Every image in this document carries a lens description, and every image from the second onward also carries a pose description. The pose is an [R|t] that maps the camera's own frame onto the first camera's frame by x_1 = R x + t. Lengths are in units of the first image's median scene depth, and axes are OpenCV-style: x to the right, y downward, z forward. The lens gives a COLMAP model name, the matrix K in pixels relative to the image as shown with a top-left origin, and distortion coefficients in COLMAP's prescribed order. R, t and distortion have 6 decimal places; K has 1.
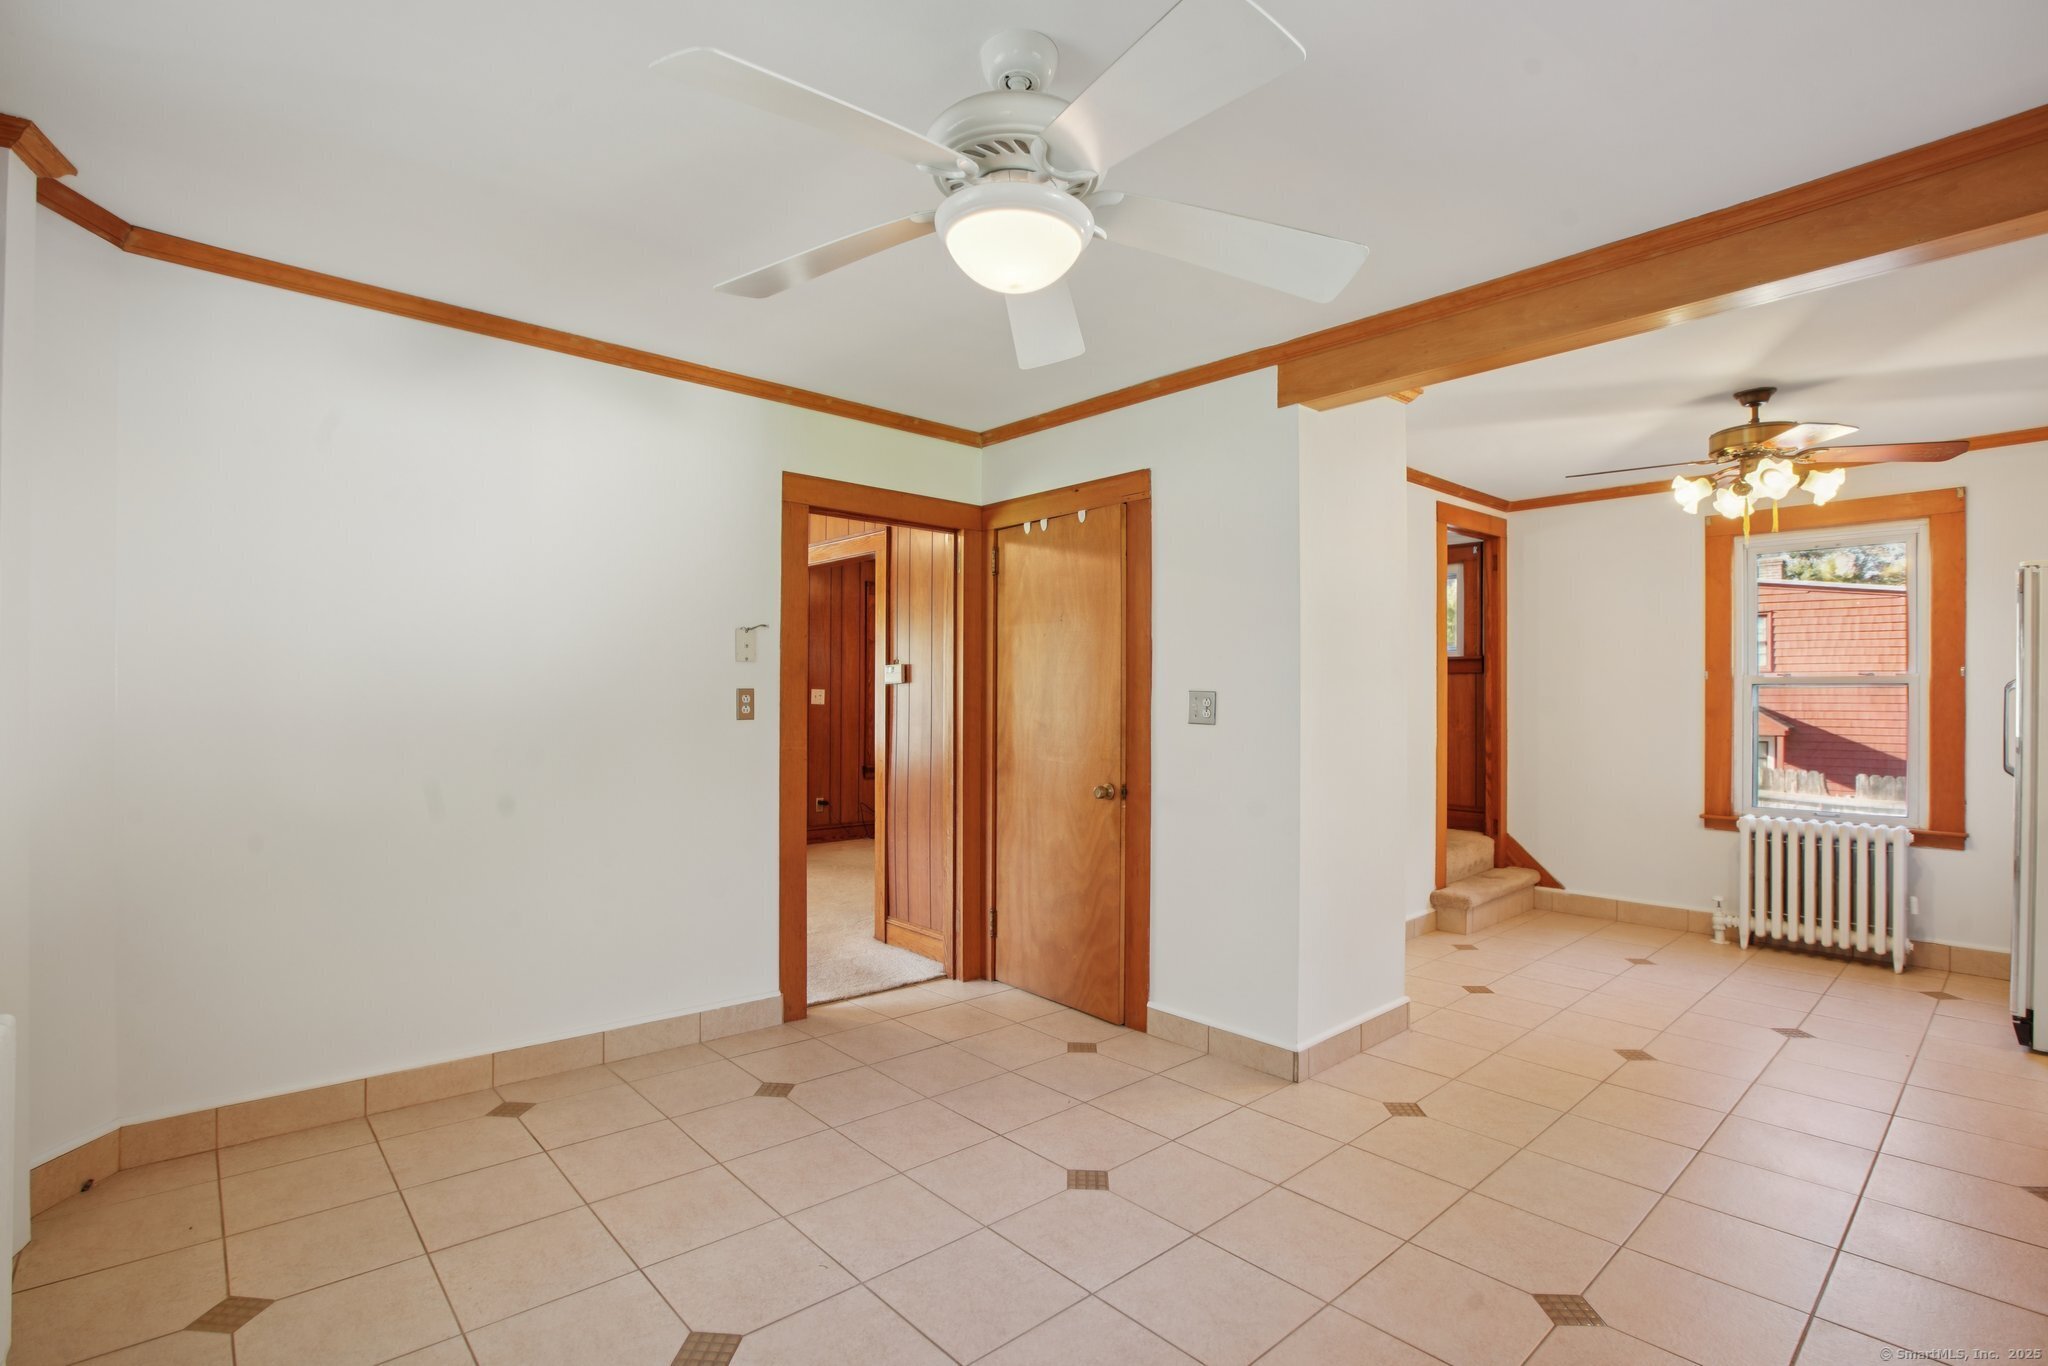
lens RADIAL K [[978.1, 0, 990.8], [0, 978.1, 692.8], [0, 0, 1]] dist [-0.050027, 0.013319]
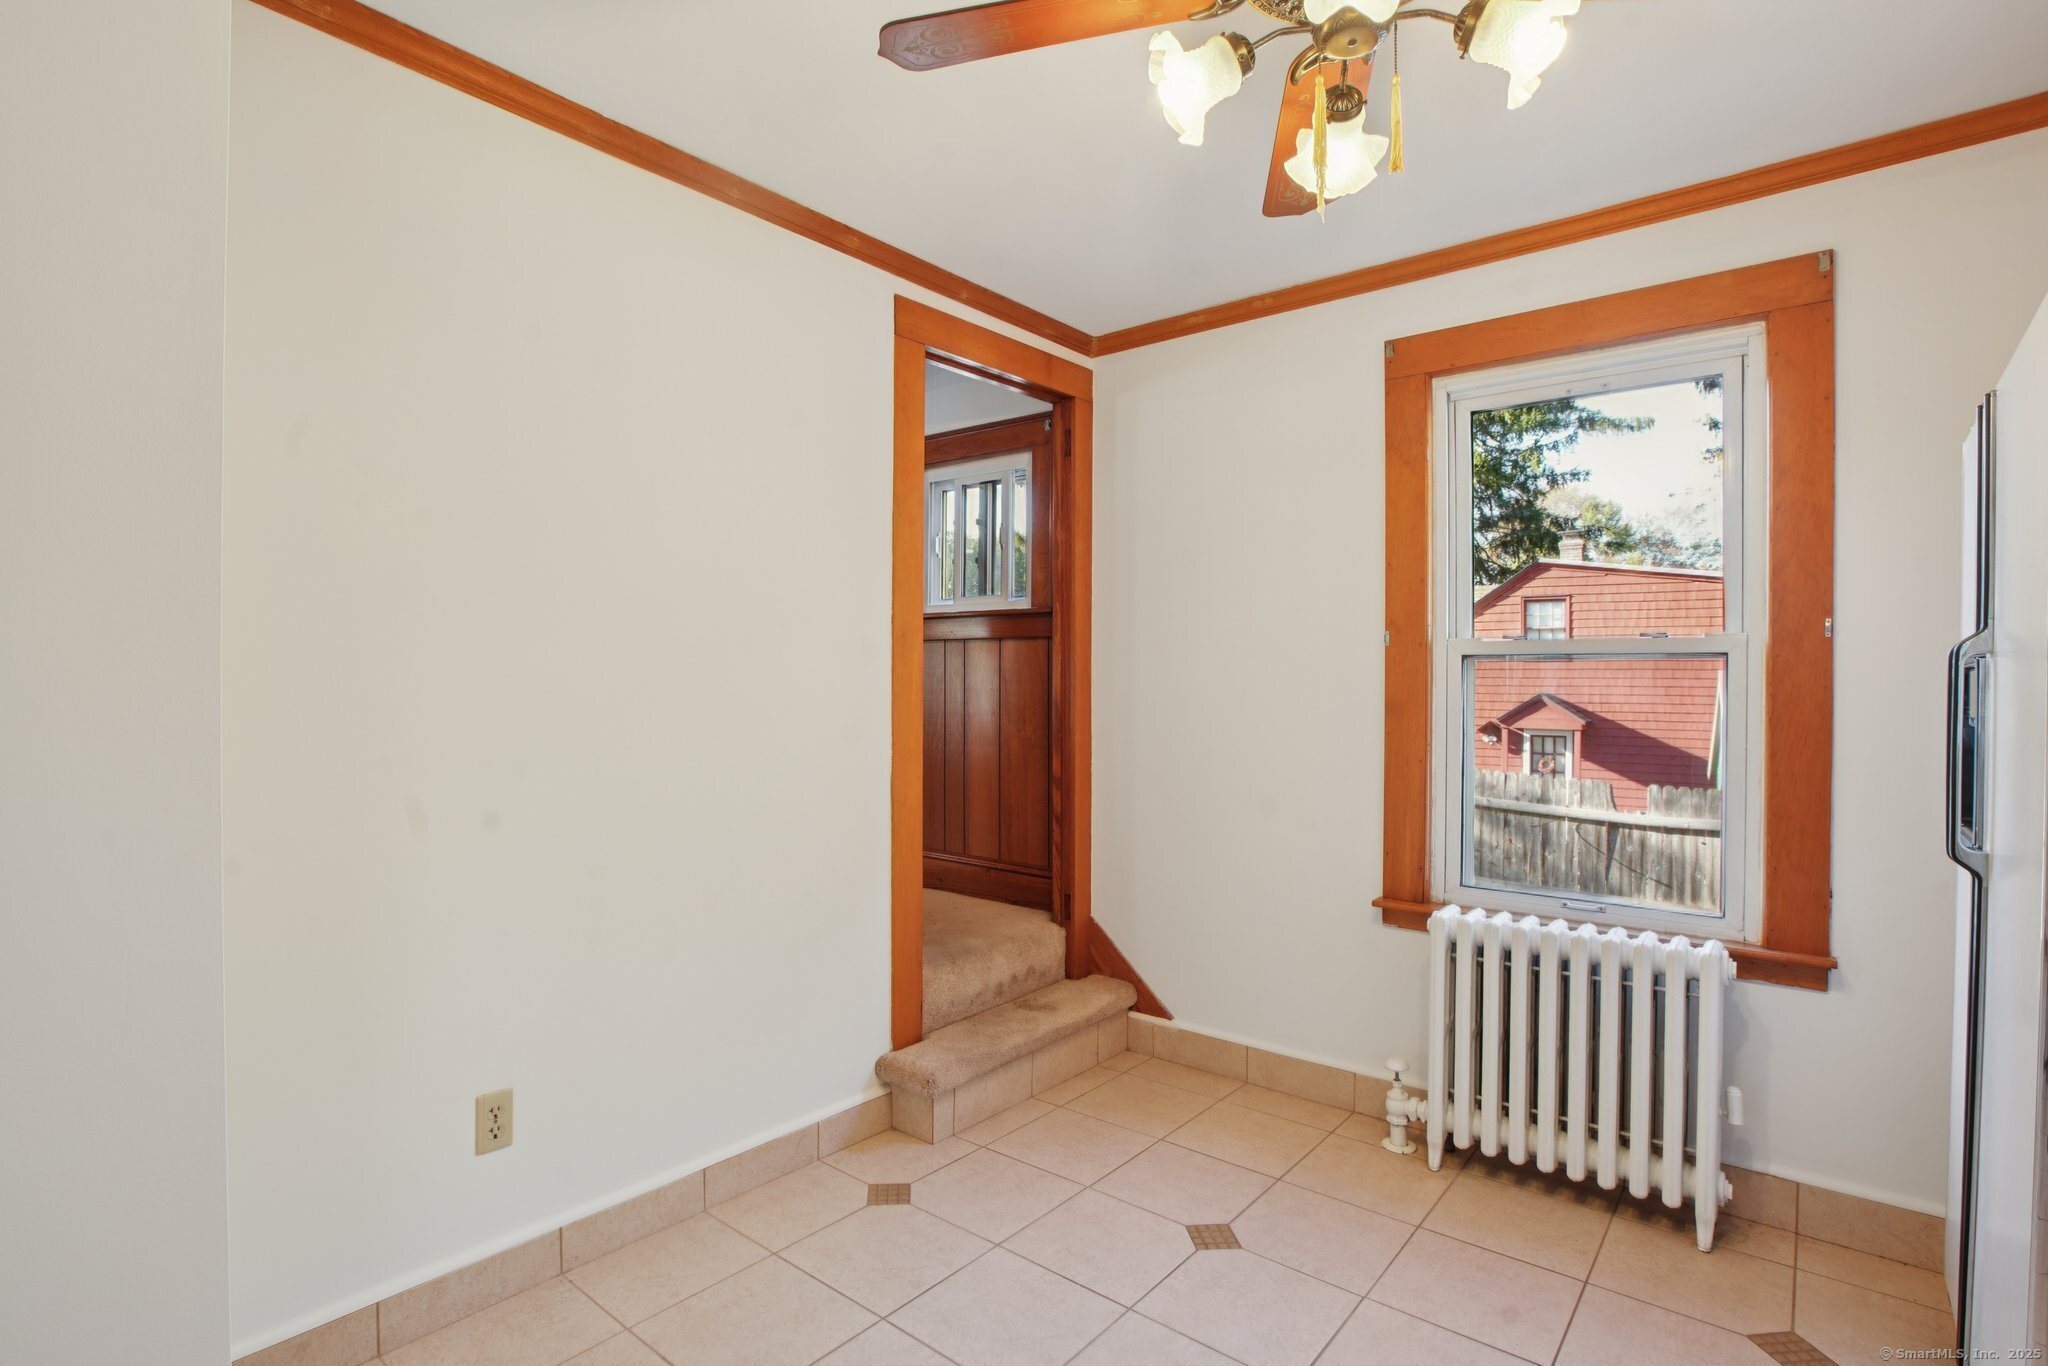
lens RADIAL K [[987.3, 0, 1024.0], [0, 987.3, 683.0], [0, 0, 1]] dist [-0.060352, 0.022293]
pose [[0.986822, 0.006107, 0.161692, 0.473806], [-0.006251, 0.999980, 0.000381, 0.007771], [-0.161687, -0.001387, 0.986841, 0.506012]]
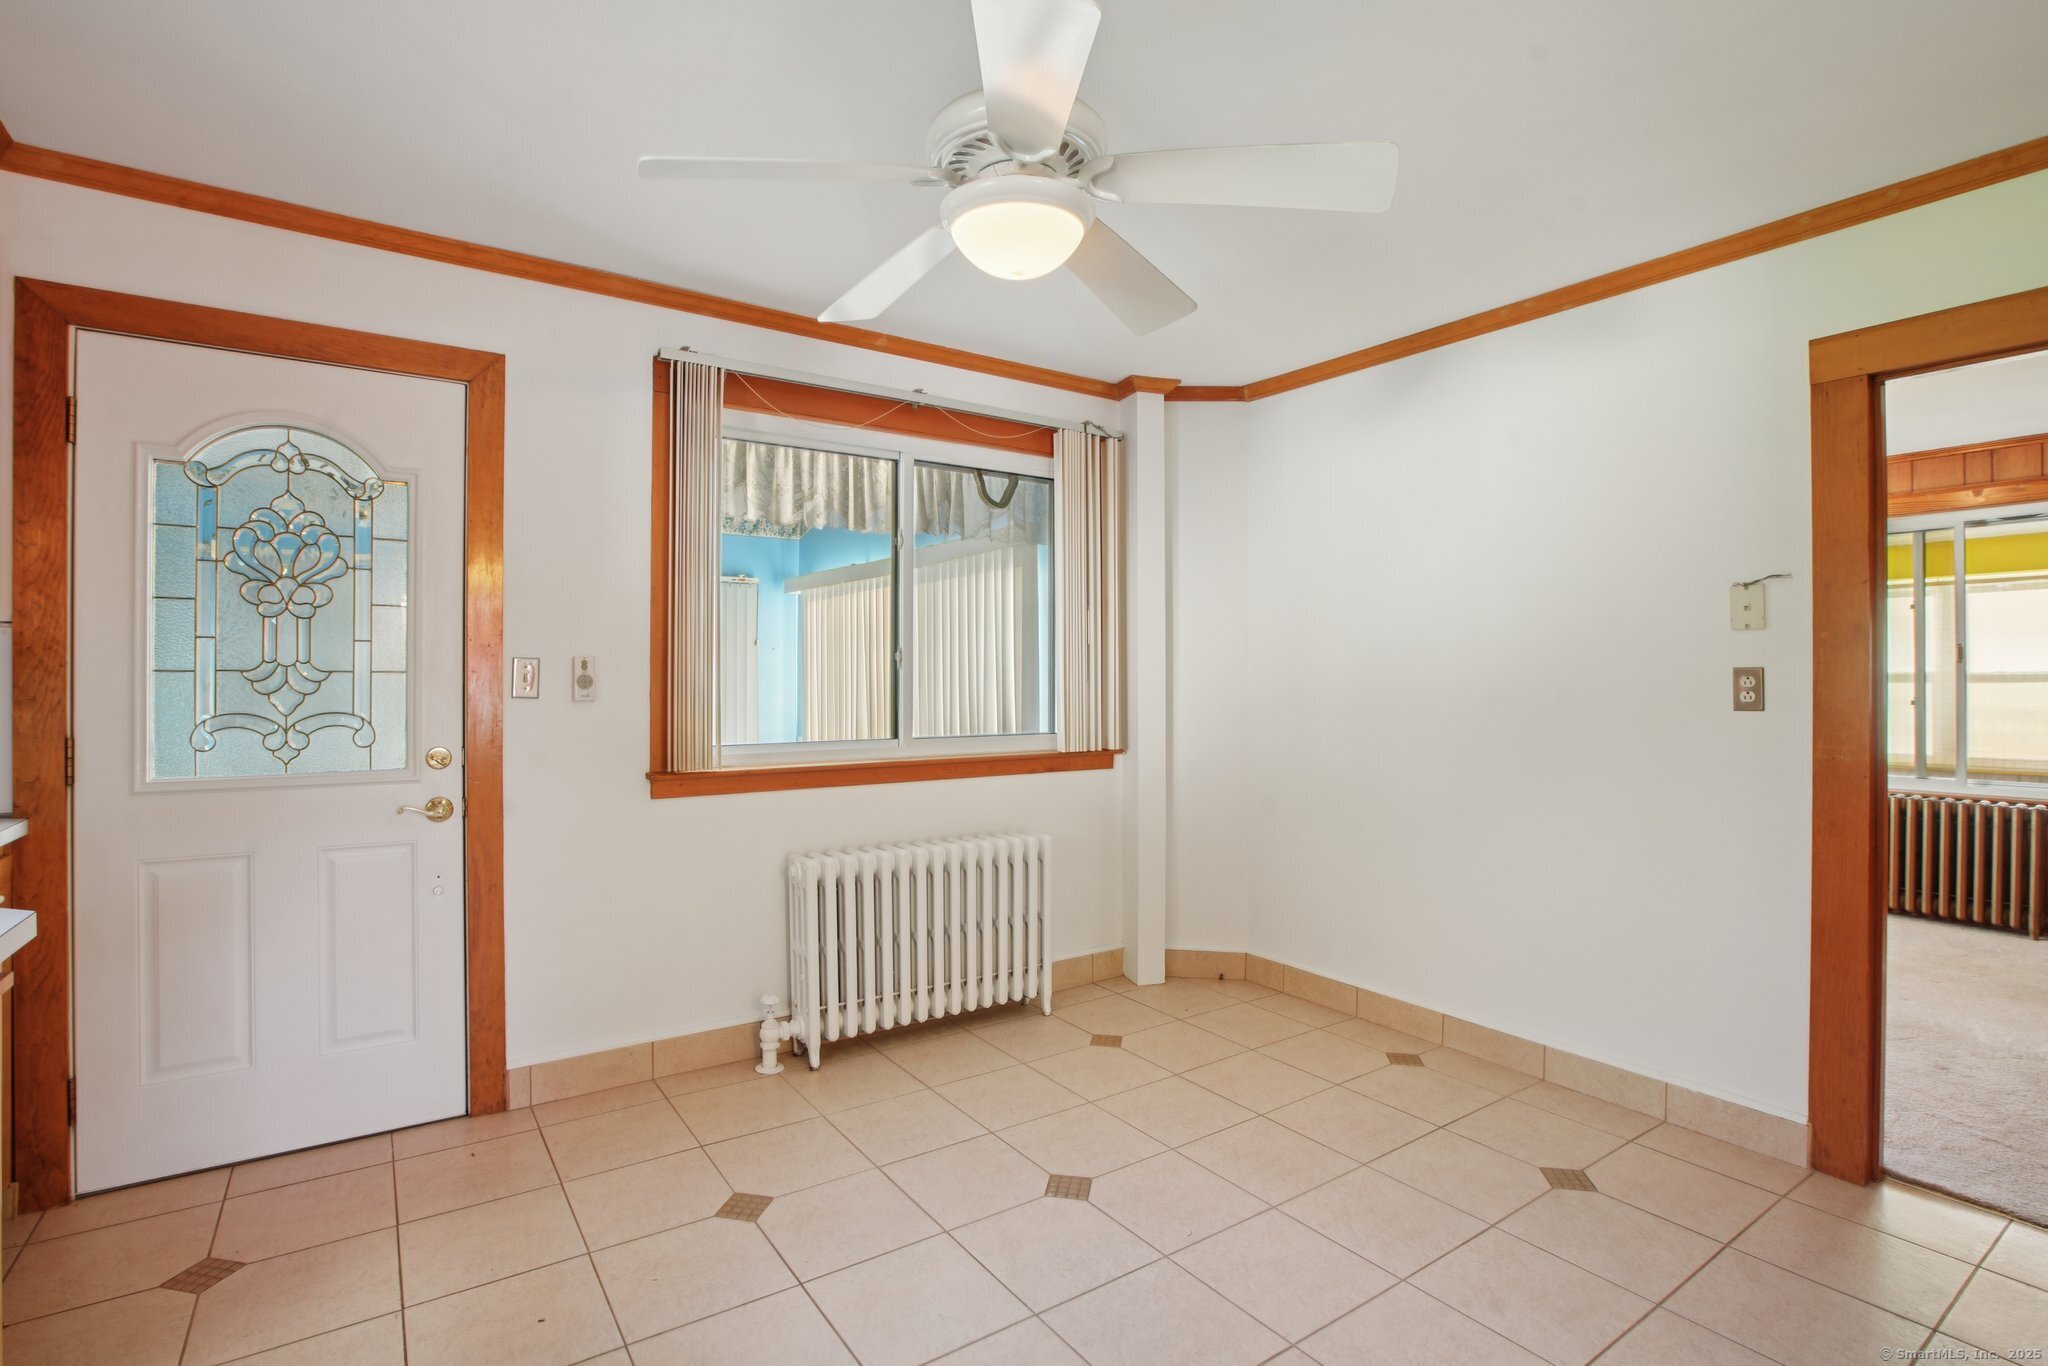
lens RADIAL K [[972.4, 0, 1024.0], [0, 972.4, 683.0], [0, 0, 1]] dist [-0.002320, -0.000391]
pose [[-0.104046, -0.005823, -0.994555, 0.259584], [0.004308, 0.999971, -0.006305, 0.004702], [0.994563, -0.004941, -0.104018, 0.275230]]
